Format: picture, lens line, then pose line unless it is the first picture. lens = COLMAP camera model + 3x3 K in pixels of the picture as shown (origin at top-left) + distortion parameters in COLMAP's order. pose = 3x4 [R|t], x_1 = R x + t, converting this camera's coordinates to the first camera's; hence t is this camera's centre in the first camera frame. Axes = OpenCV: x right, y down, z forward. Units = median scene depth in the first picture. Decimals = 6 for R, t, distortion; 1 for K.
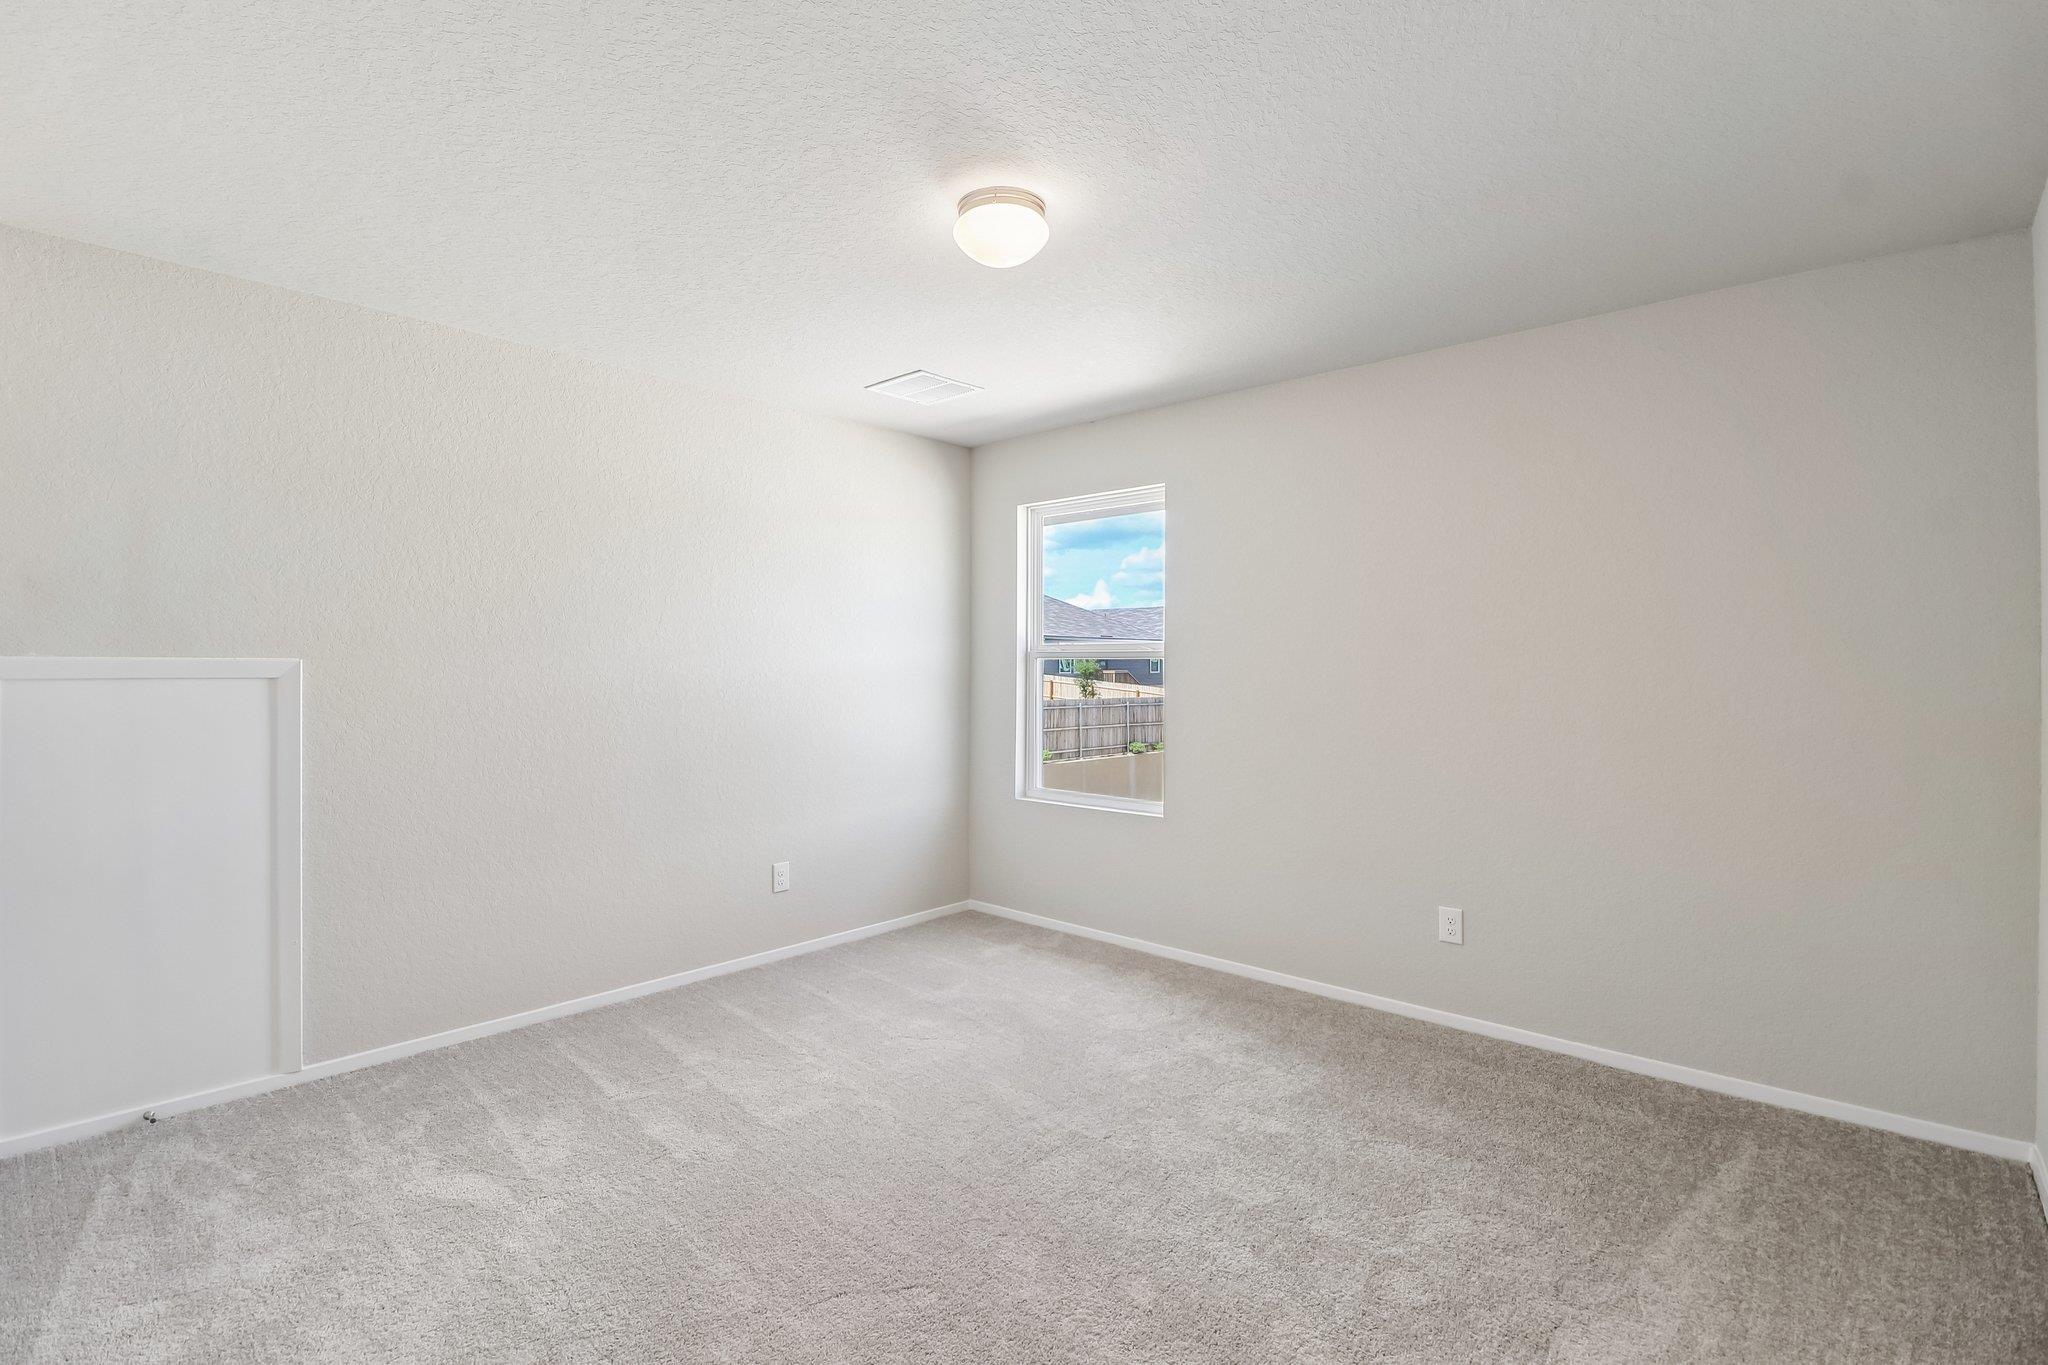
lens RADIAL K [[971.6, 0, 1022.7], [0, 971.6, 676.7], [0, 0, 1]] dist [-0.016538, -0.004753]
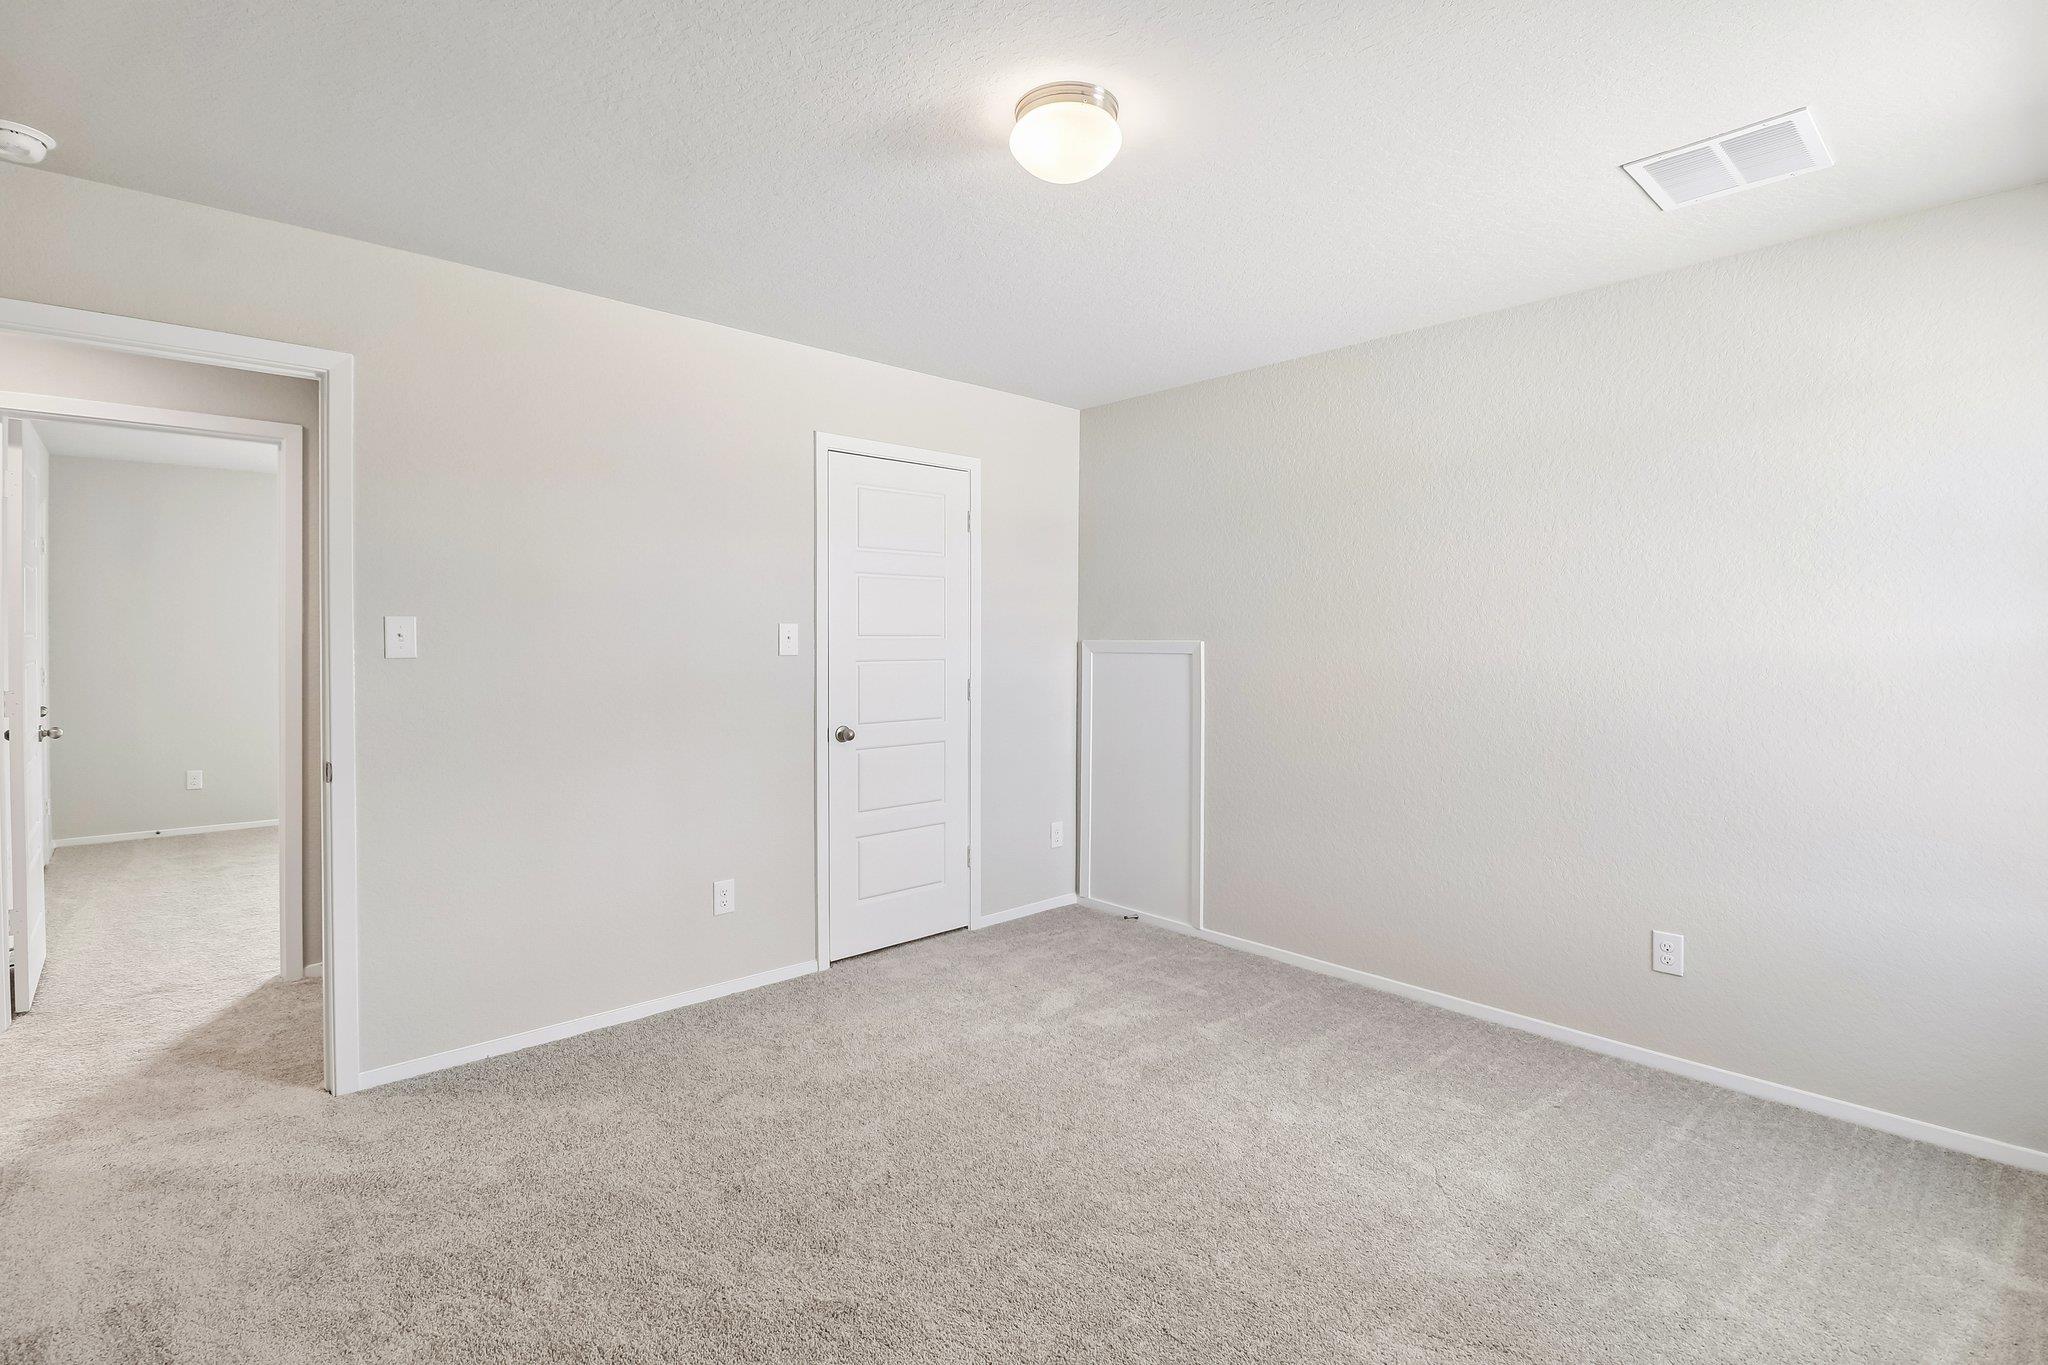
lens RADIAL K [[971.6, 0, 1023.2], [0, 971.6, 666.2], [0, 0, 1]] dist [-0.016538, -0.004753]
pose [[-0.111077, 0.021153, -0.993587, 0.711962], [-0.018933, 0.999547, 0.023396, -0.009805], [0.993631, 0.021410, -0.110626, 0.899705]]
